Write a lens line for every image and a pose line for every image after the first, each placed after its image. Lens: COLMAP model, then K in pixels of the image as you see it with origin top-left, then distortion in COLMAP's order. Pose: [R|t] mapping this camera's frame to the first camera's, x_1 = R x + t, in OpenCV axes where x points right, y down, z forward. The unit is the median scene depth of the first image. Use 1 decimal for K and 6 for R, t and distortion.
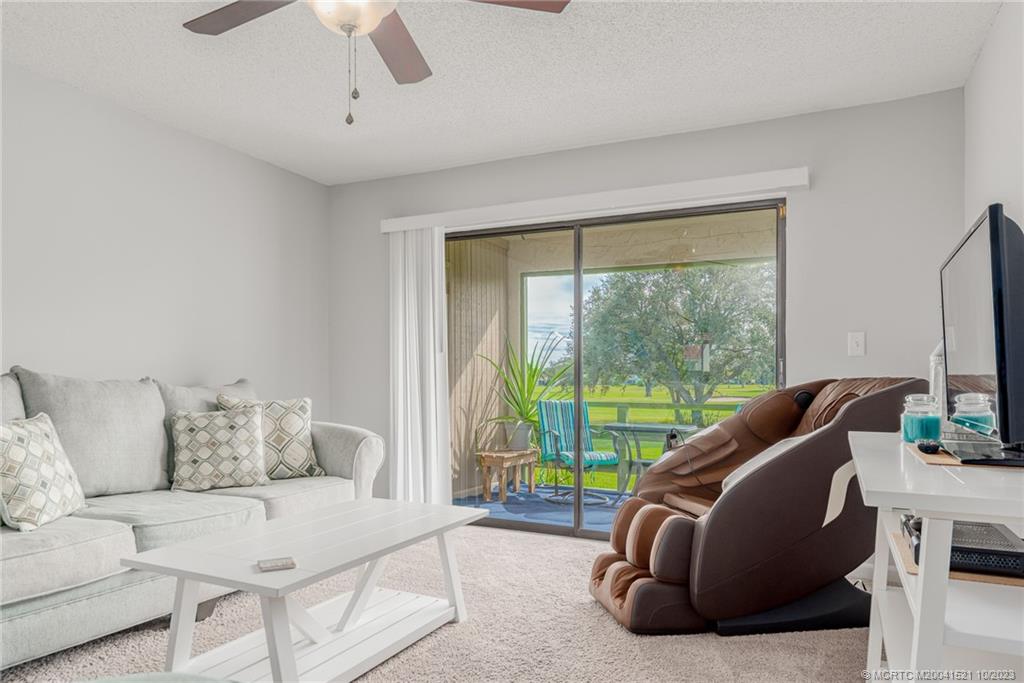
lens RADIAL K [[676.0, 0, 508.3], [0, 676.0, 381.9], [0, 0, 1]] dist [-0.001316, -0.000615]
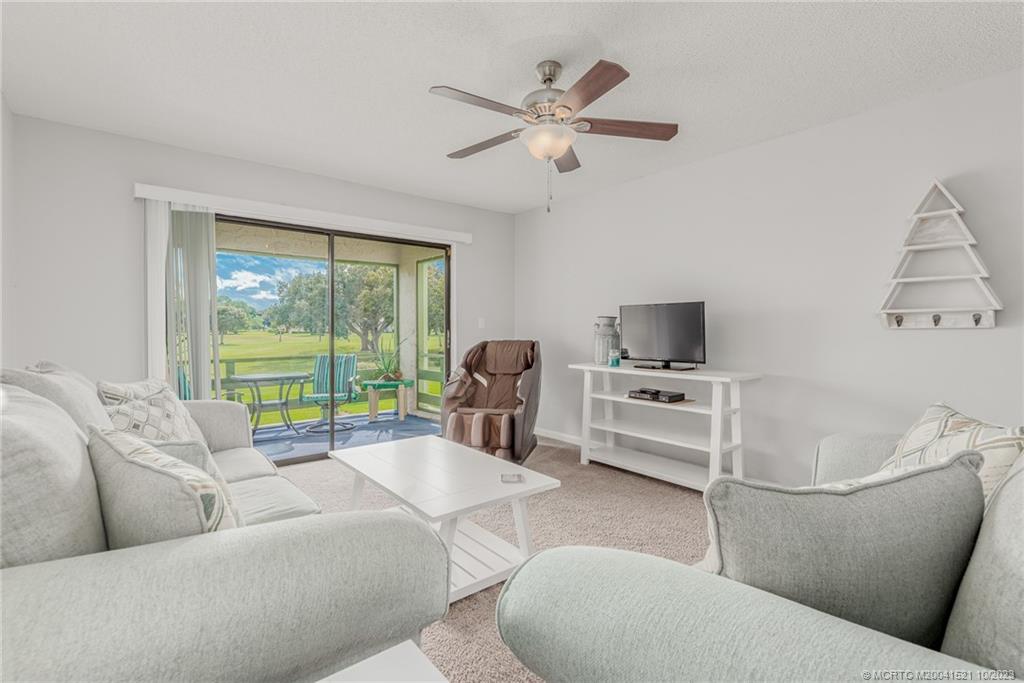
lens RADIAL K [[458.9, 0, 509.5], [0, 458.9, 329.4], [0, 0, 1]] dist [-0.000041, 0.000003]
pose [[0.423545, -0.006078, 0.905855, -0.409287], [0.001271, 0.999980, 0.006116, -0.025164], [-0.905874, -0.001439, 0.423544, 0.176898]]
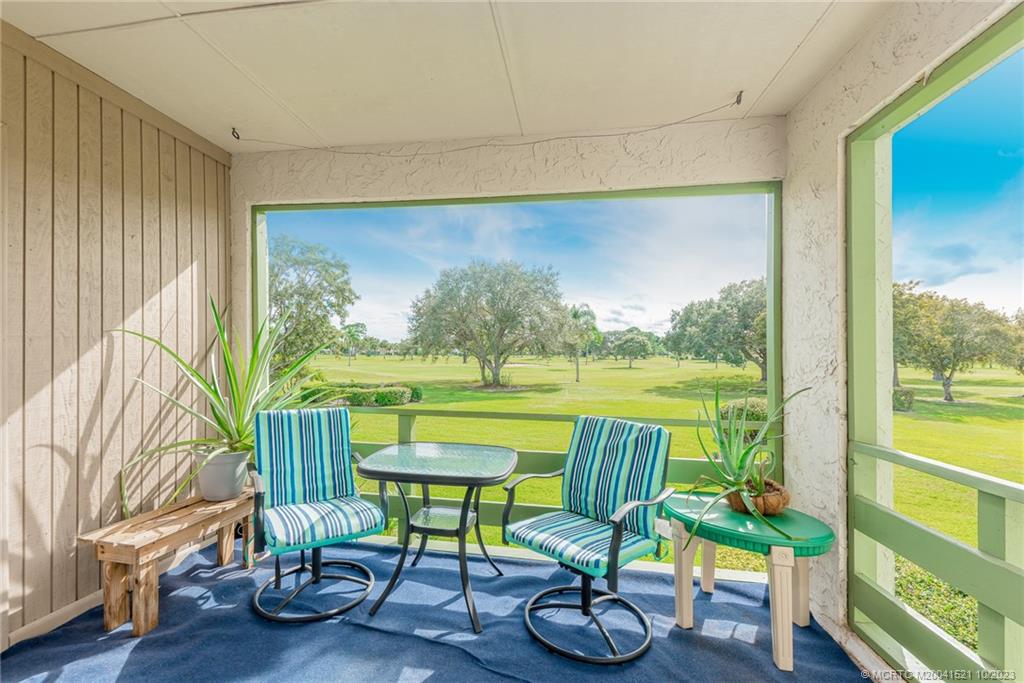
lens RADIAL K [[444.1, 0, 509.9], [0, 444.1, 351.7], [0, 0, 1]] dist [0.000505, -0.000053]
pose [[0.953680, 0.001889, 0.300817, 0.143001], [-0.000689, 0.999991, -0.004097, -0.023596], [-0.300822, 0.003700, 0.953673, 0.594455]]
